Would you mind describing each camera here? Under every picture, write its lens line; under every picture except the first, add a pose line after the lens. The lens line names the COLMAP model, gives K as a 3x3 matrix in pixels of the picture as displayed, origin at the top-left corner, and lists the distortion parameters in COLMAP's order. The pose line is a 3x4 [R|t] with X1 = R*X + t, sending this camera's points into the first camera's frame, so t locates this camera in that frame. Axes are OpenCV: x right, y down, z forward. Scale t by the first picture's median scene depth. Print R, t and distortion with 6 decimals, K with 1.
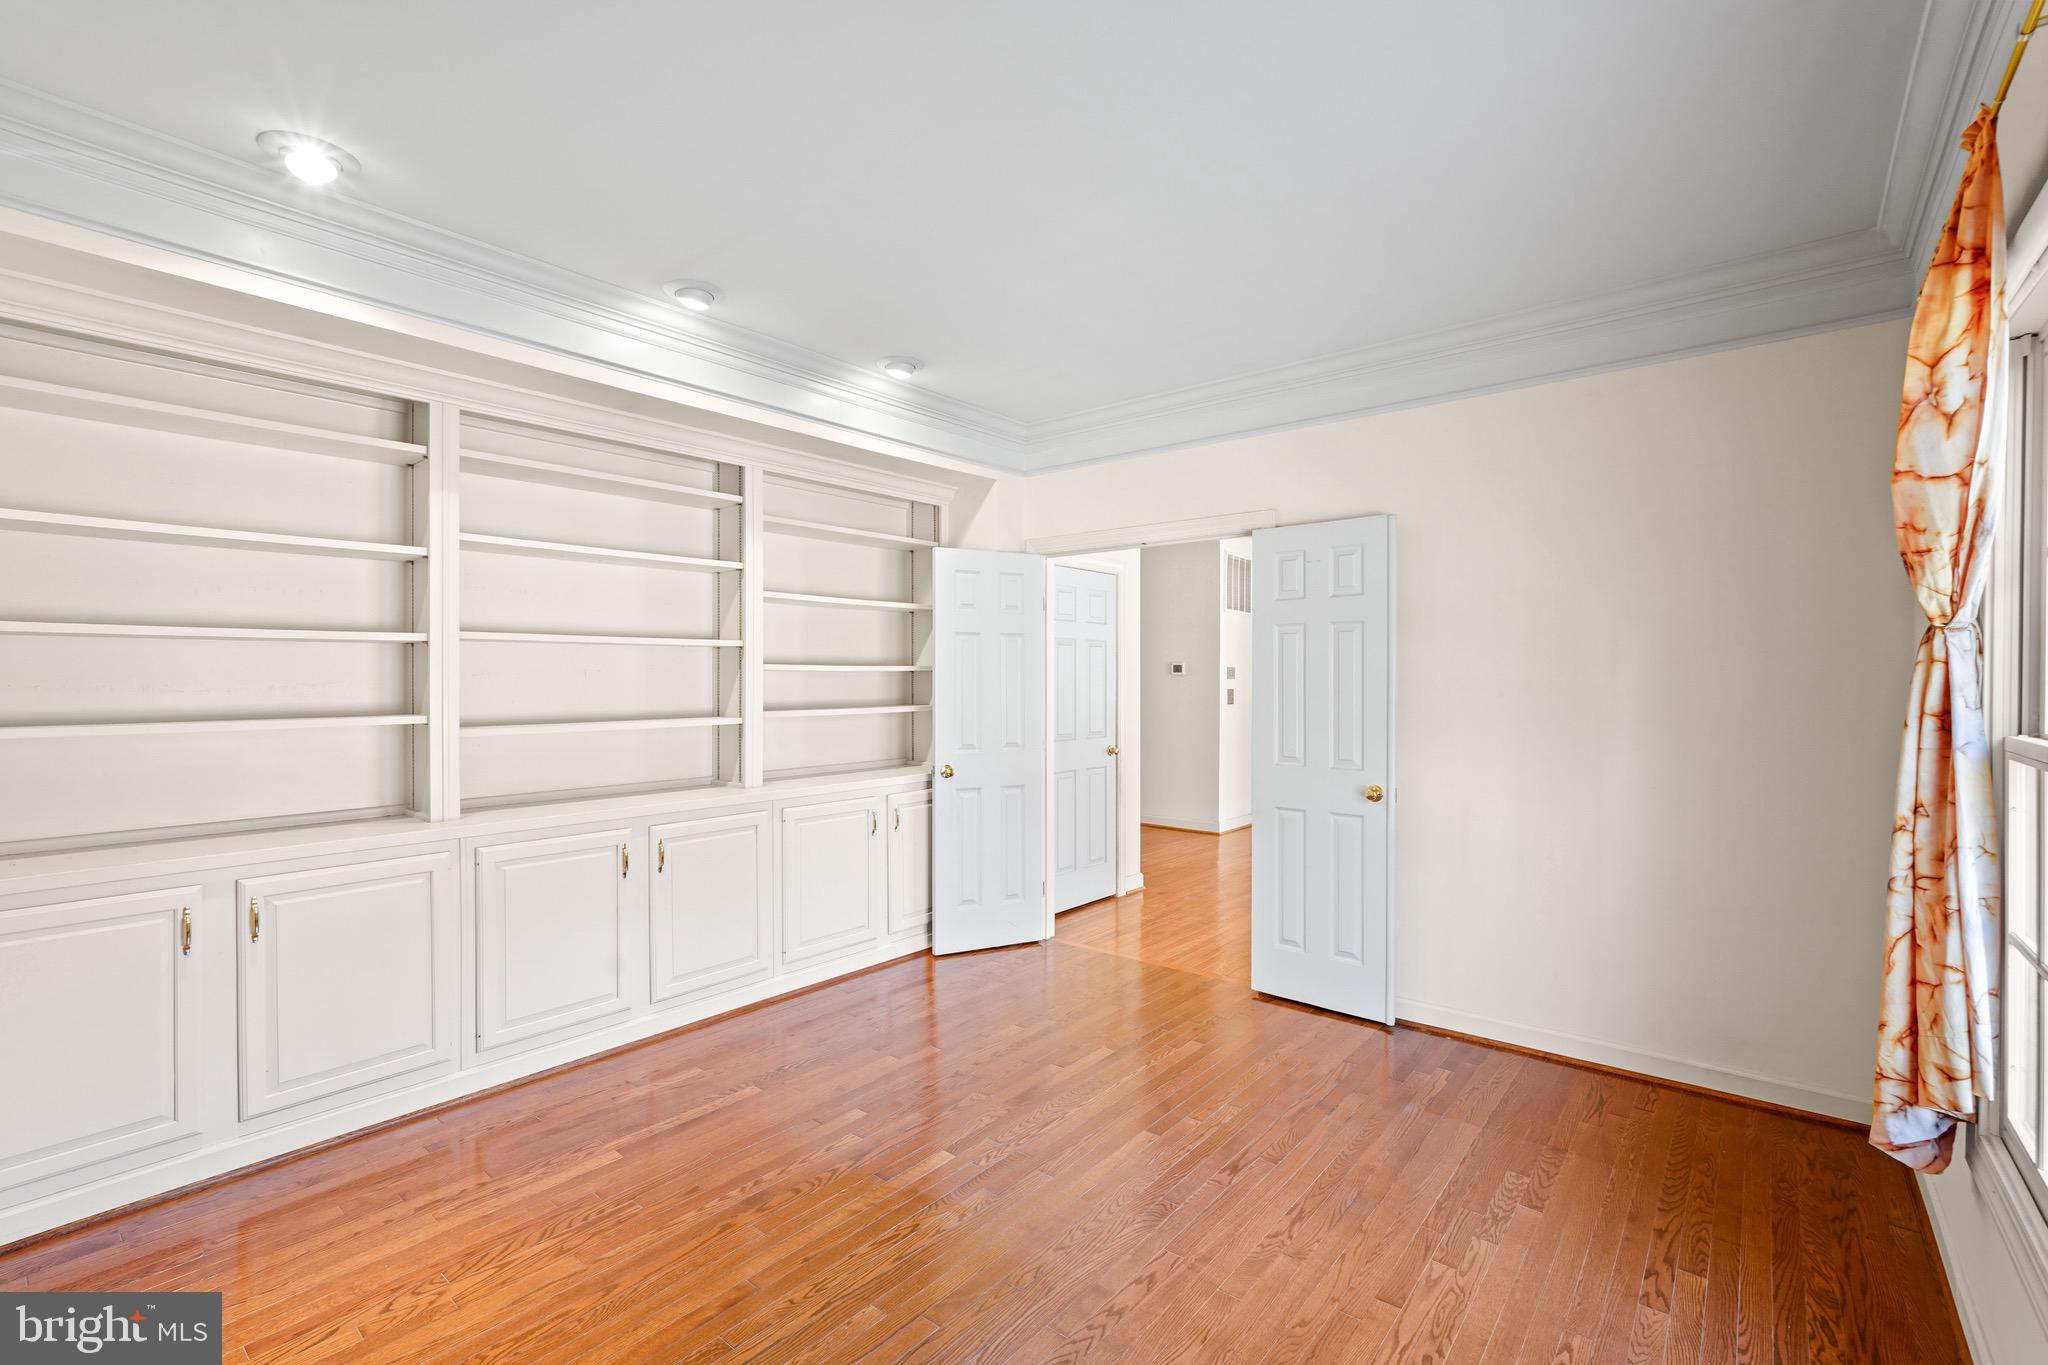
lens RADIAL K [[907.0, 0, 1025.5], [0, 907.0, 680.9], [0, 0, 1]] dist [0.001666, 0.000273]
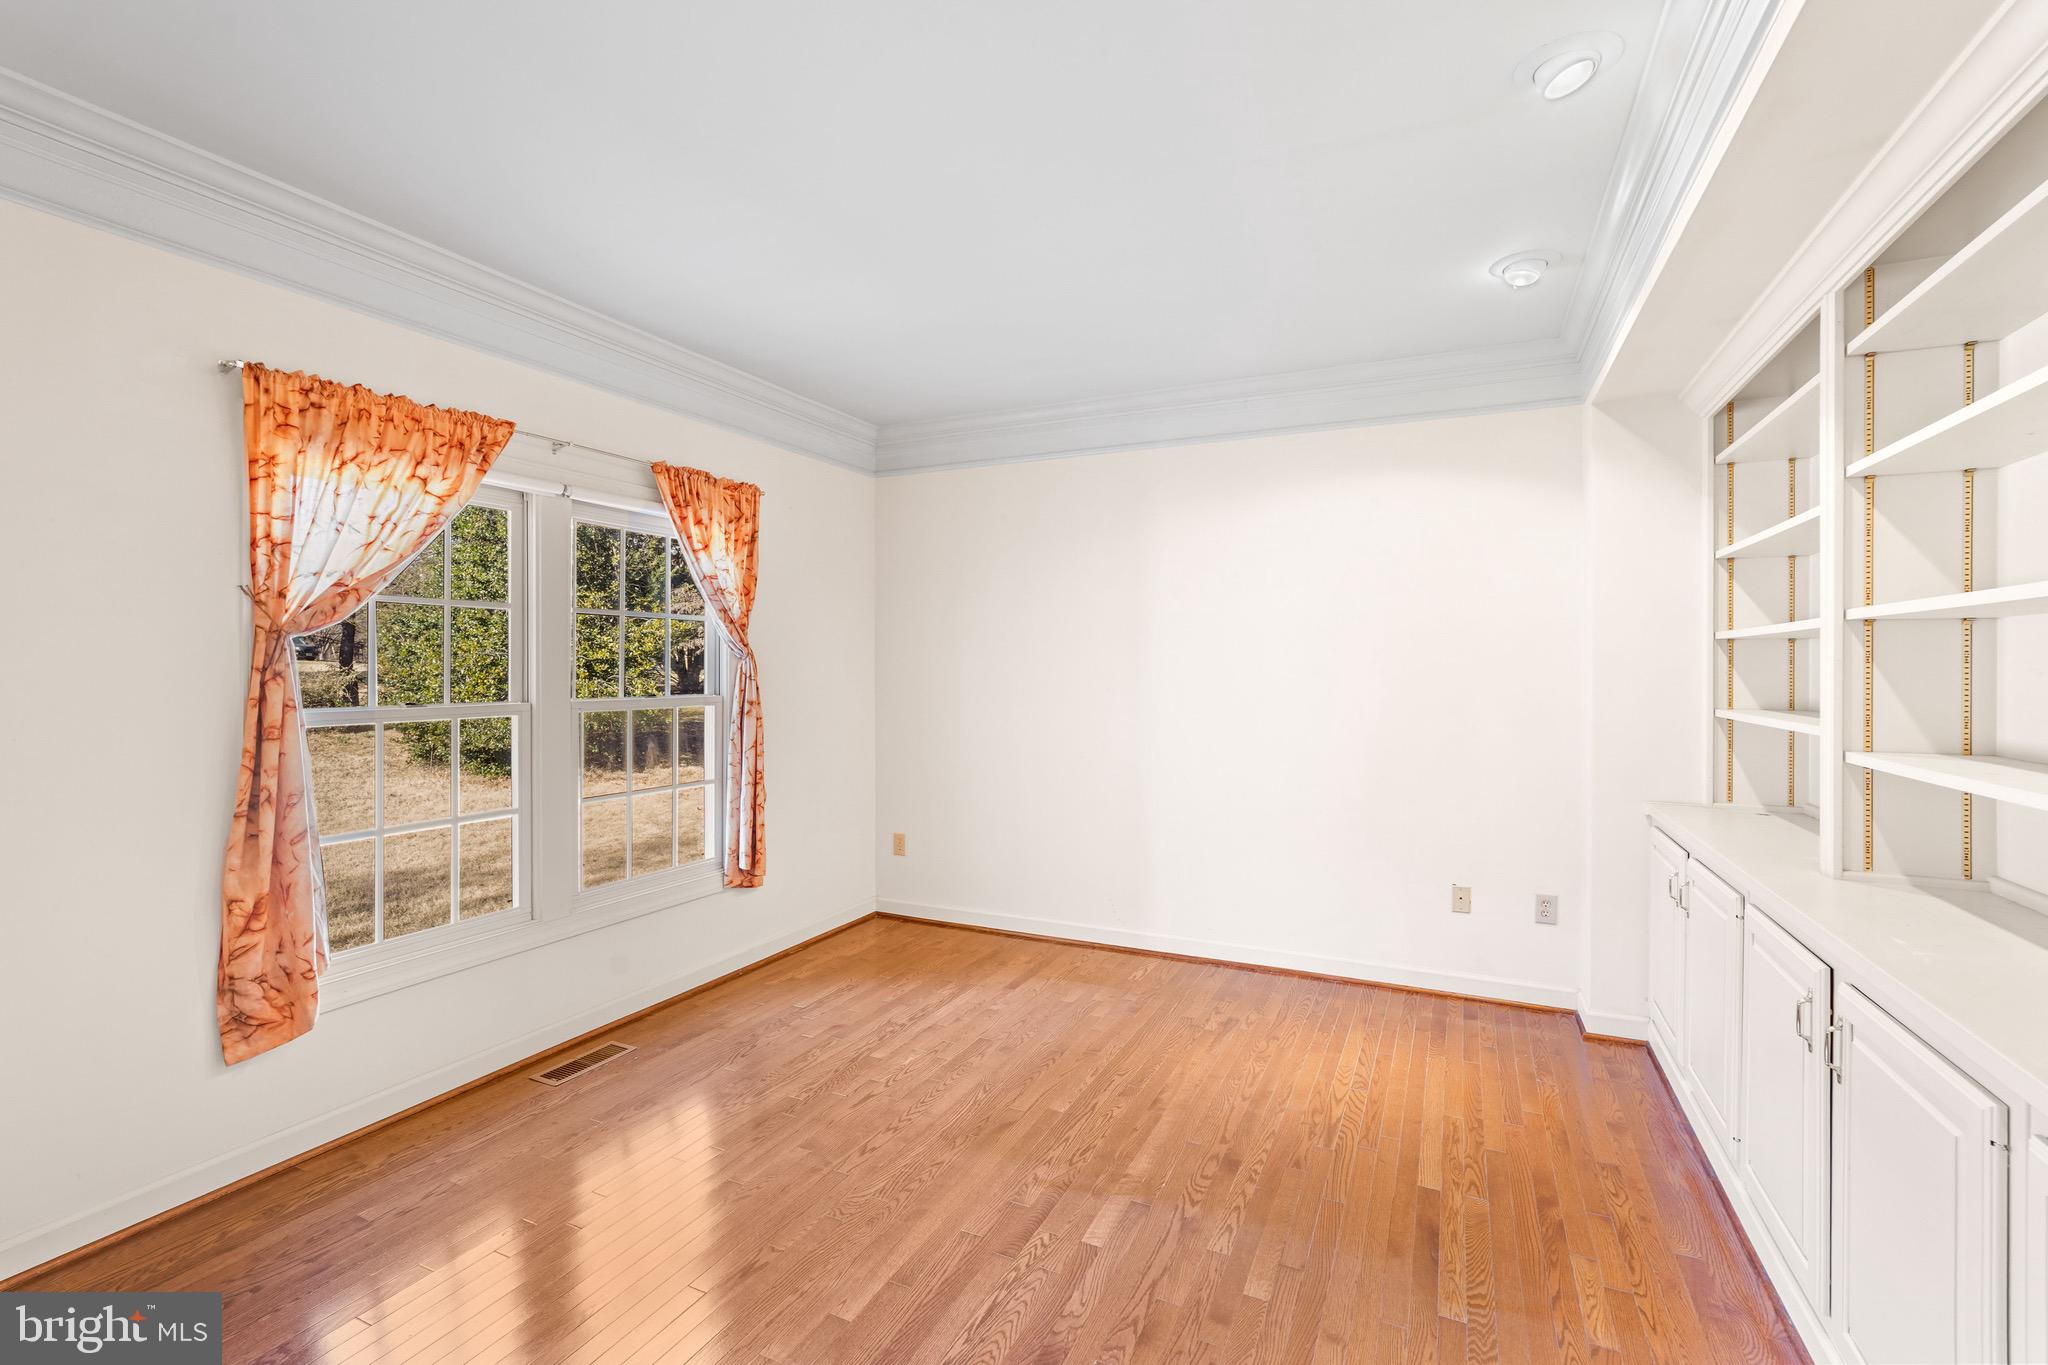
lens RADIAL K [[907.0, 0, 1024.0], [0, 907.0, 672.6], [0, 0, 1]] dist [0.001666, 0.000273]
pose [[-0.970702, -0.001041, -0.240284, 0.181826], [-0.003613, 0.999941, 0.010265, -0.015079], [0.240259, 0.010832, -0.970648, 1.835613]]
